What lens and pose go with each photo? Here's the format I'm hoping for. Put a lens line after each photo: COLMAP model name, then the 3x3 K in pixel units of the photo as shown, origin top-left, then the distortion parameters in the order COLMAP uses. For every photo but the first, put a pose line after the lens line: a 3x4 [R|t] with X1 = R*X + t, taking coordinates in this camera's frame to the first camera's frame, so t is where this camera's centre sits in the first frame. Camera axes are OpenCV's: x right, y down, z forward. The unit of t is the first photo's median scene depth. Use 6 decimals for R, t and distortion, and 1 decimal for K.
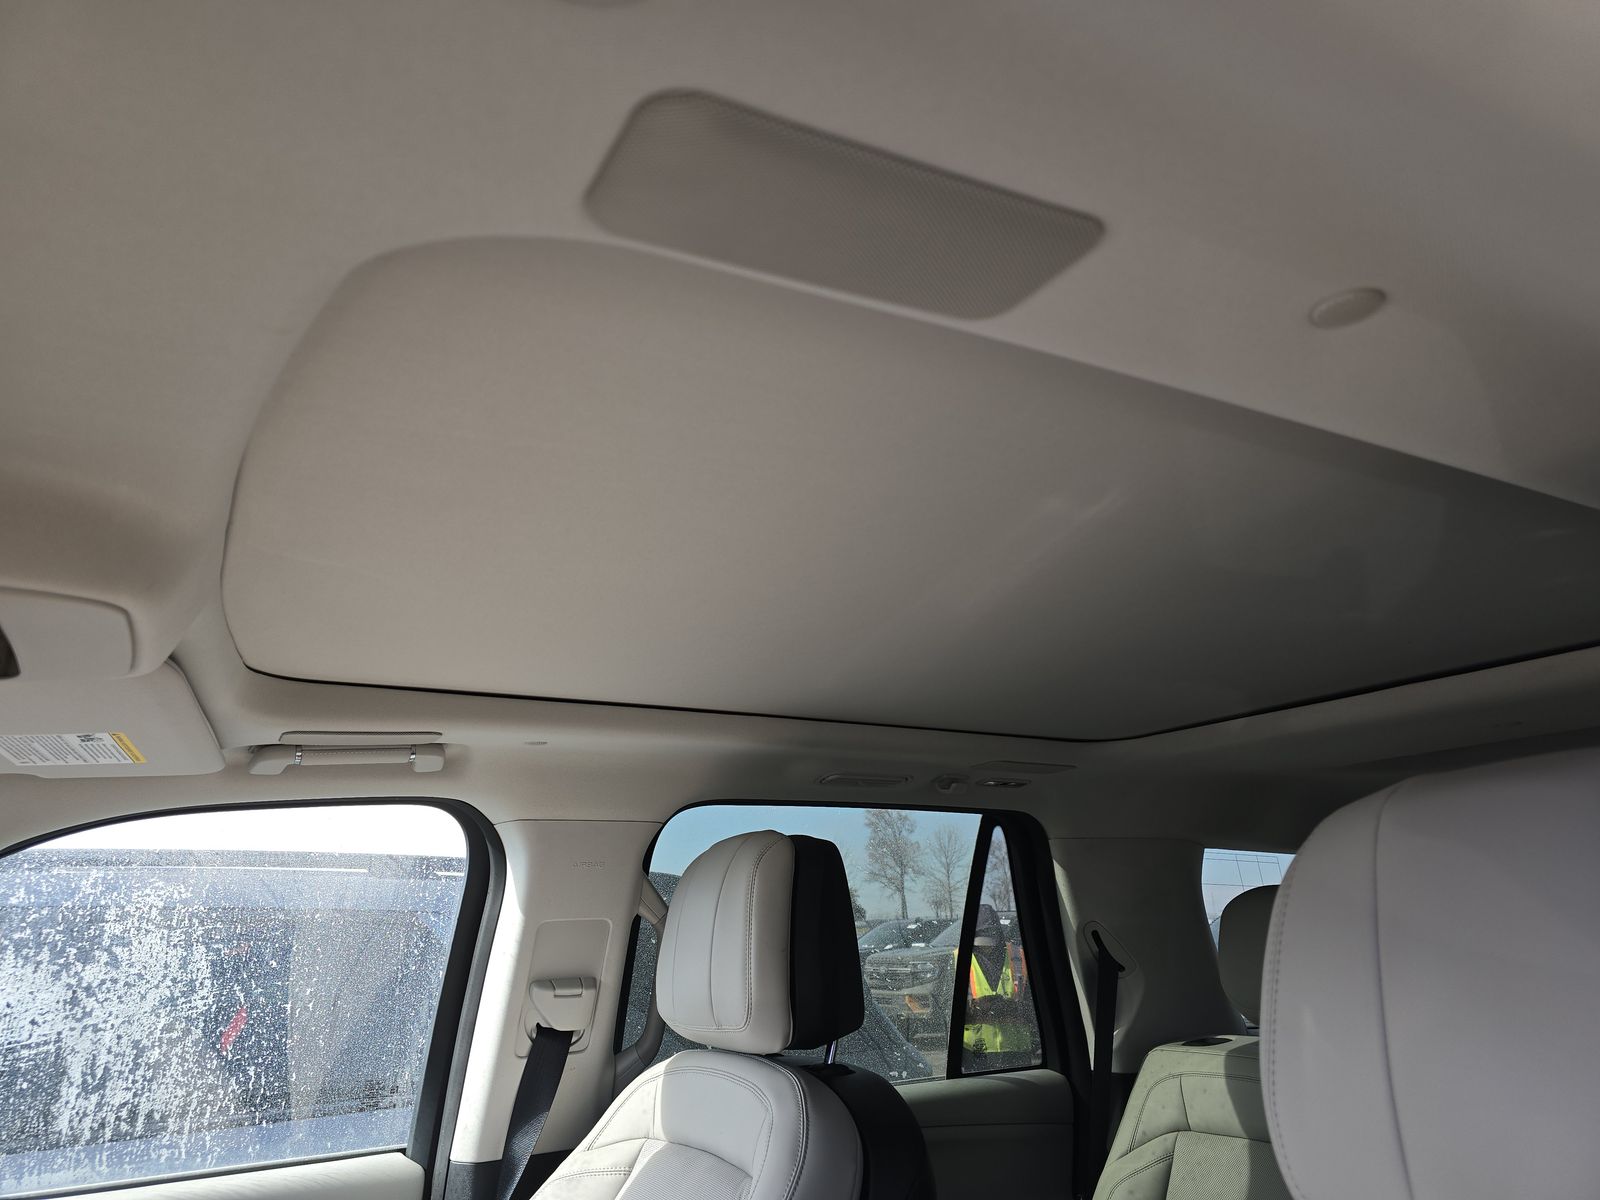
lens RADIAL K [[1091.1, 0, 797.6], [0, 1091.1, 595.0], [0, 0, 1]] dist [0.041247, -0.028391]
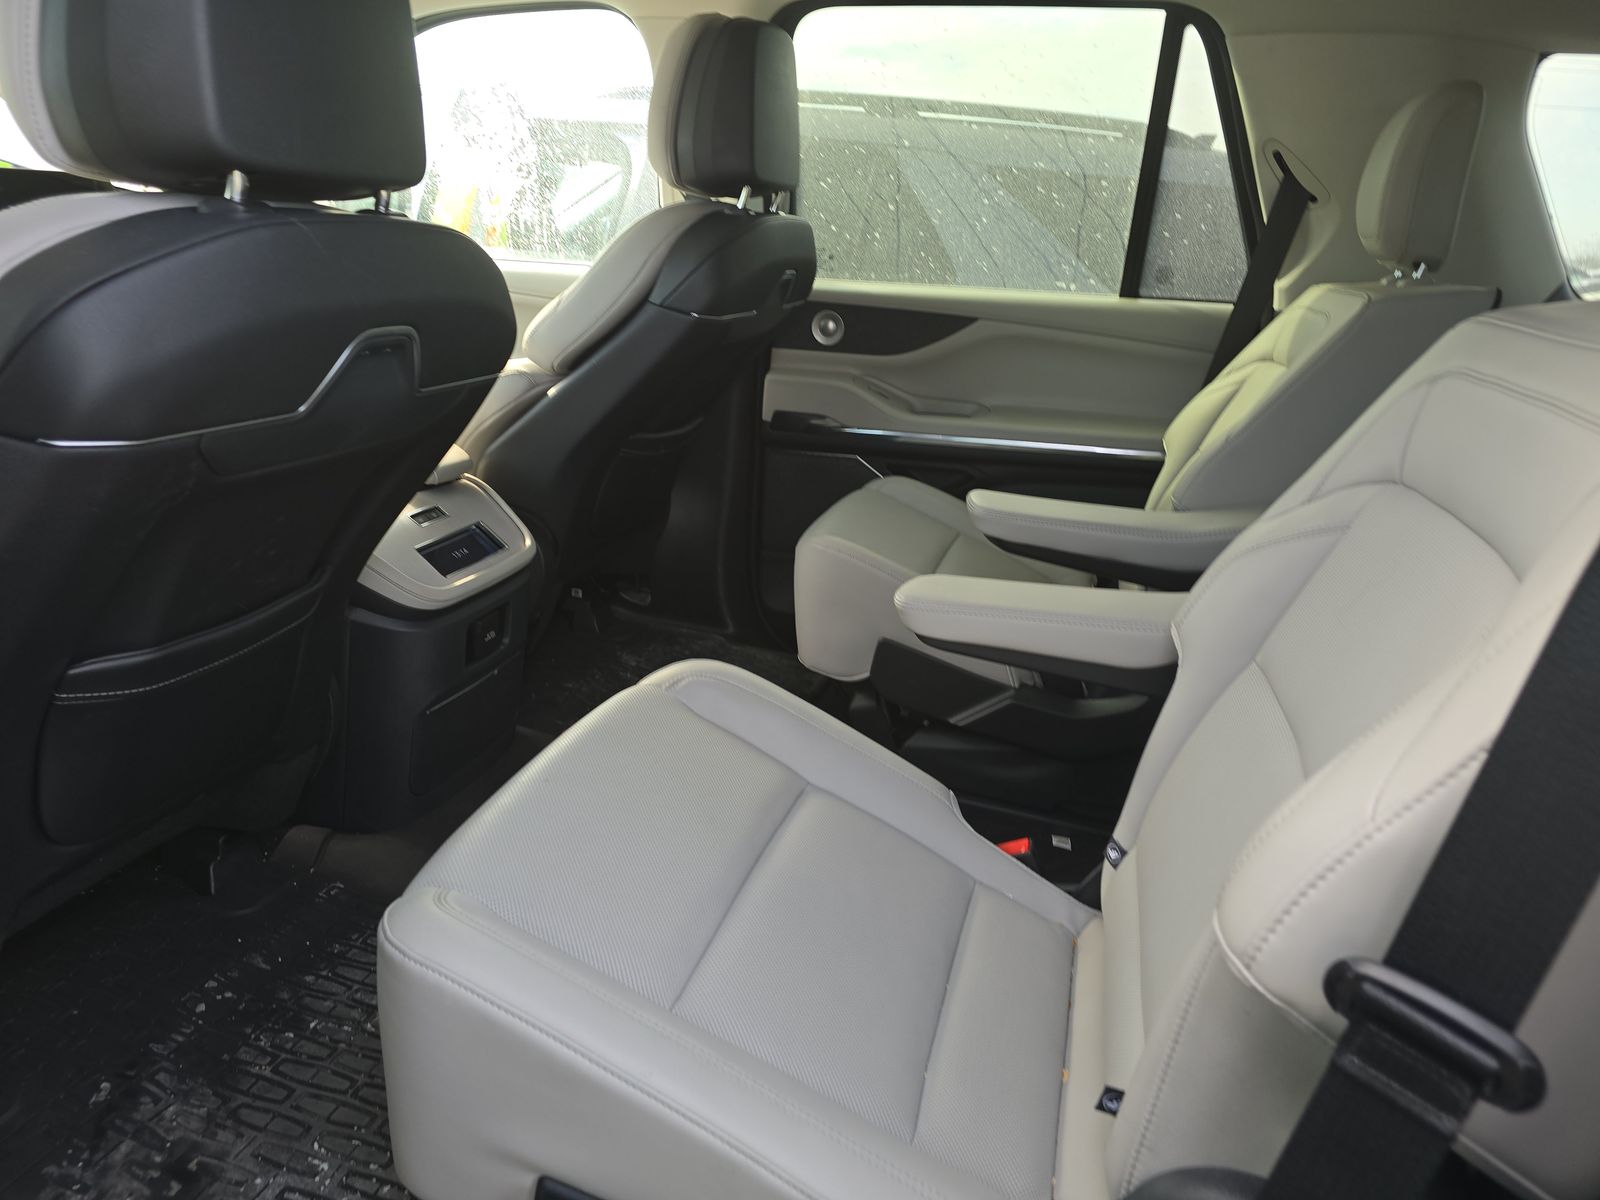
lens RADIAL K [[1091.1, 0, 797.6], [0, 1091.1, 595.0], [0, 0, 1]] dist [0.041247, -0.028391]
pose [[0.703700, 0.297075, -0.645409, 0.949873], [0.134804, 0.836065, 0.531811, 0.112371], [0.697592, -0.461239, 0.548292, 0.114857]]
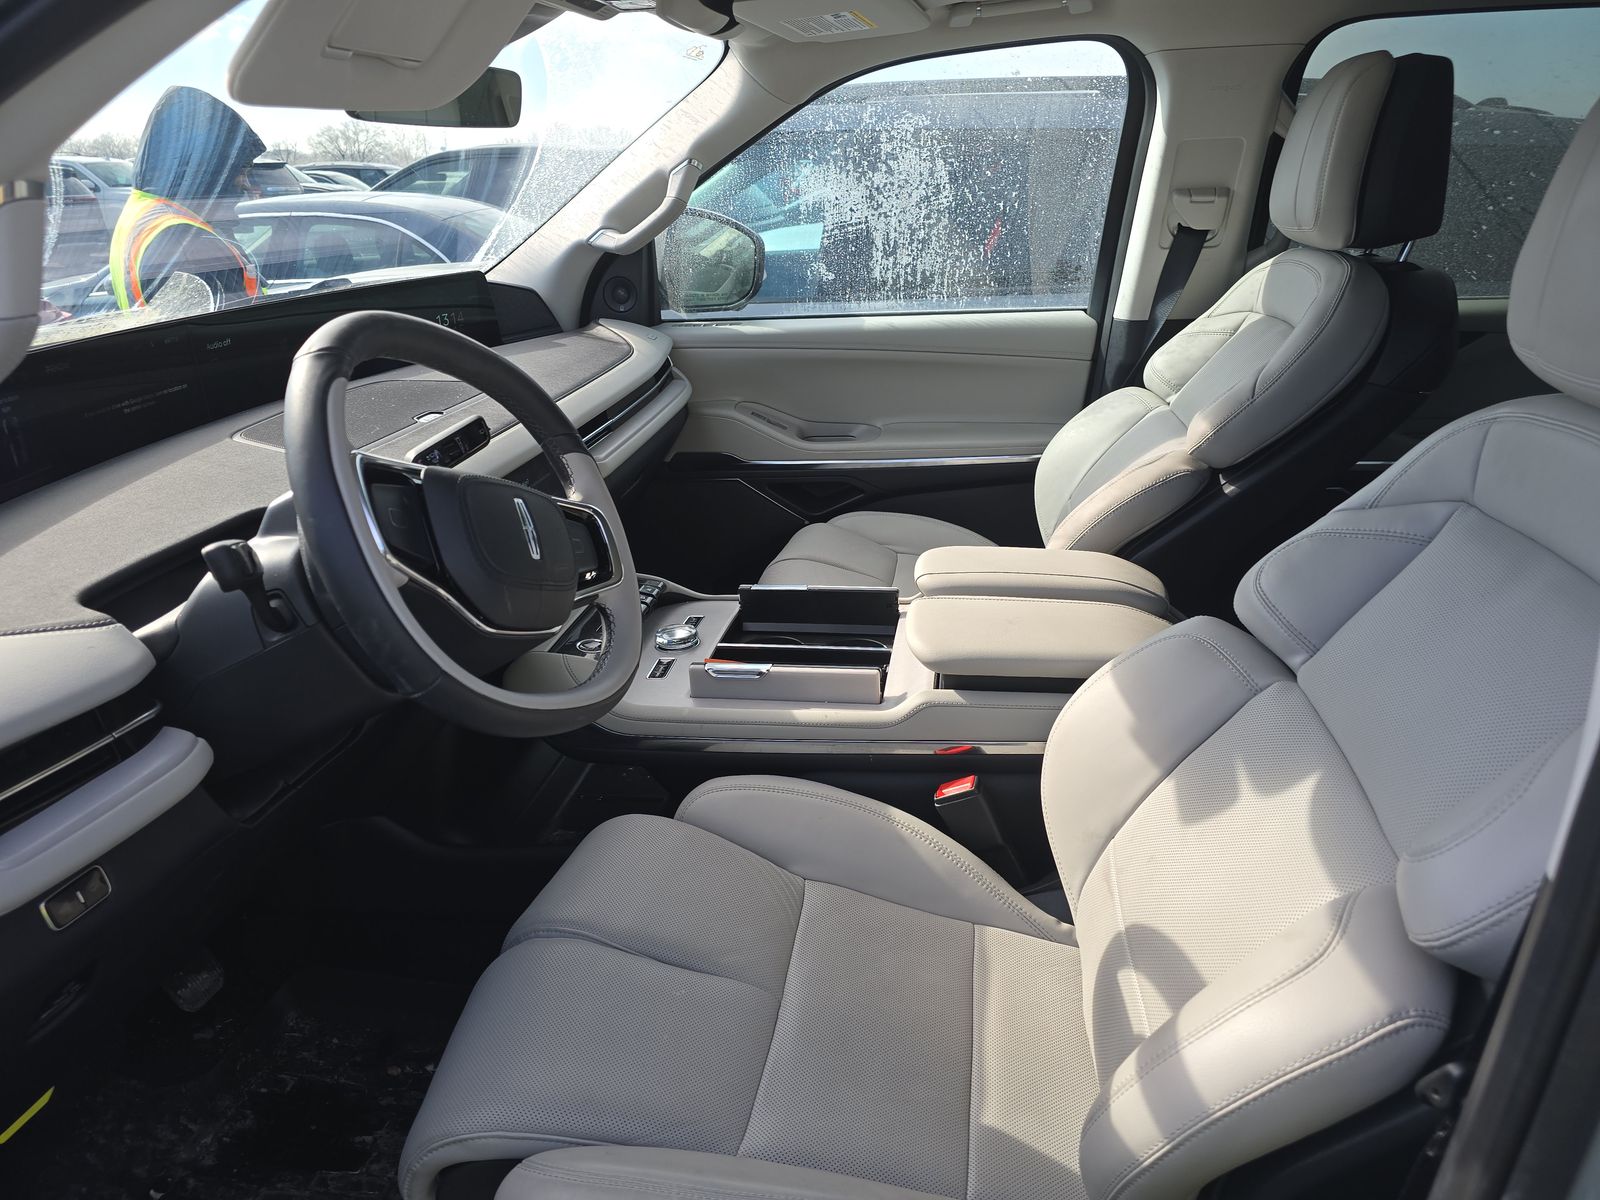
lens RADIAL K [[1091.1, 0, 797.6], [0, 1091.1, 595.0], [0, 0, 1]] dist [0.041247, -0.028391]
pose [[0.789687, 0.225799, -0.570446, 0.252411], [0.185700, 0.798218, 0.573030, -0.081186], [0.584730, -0.558446, 0.588412, -0.258087]]
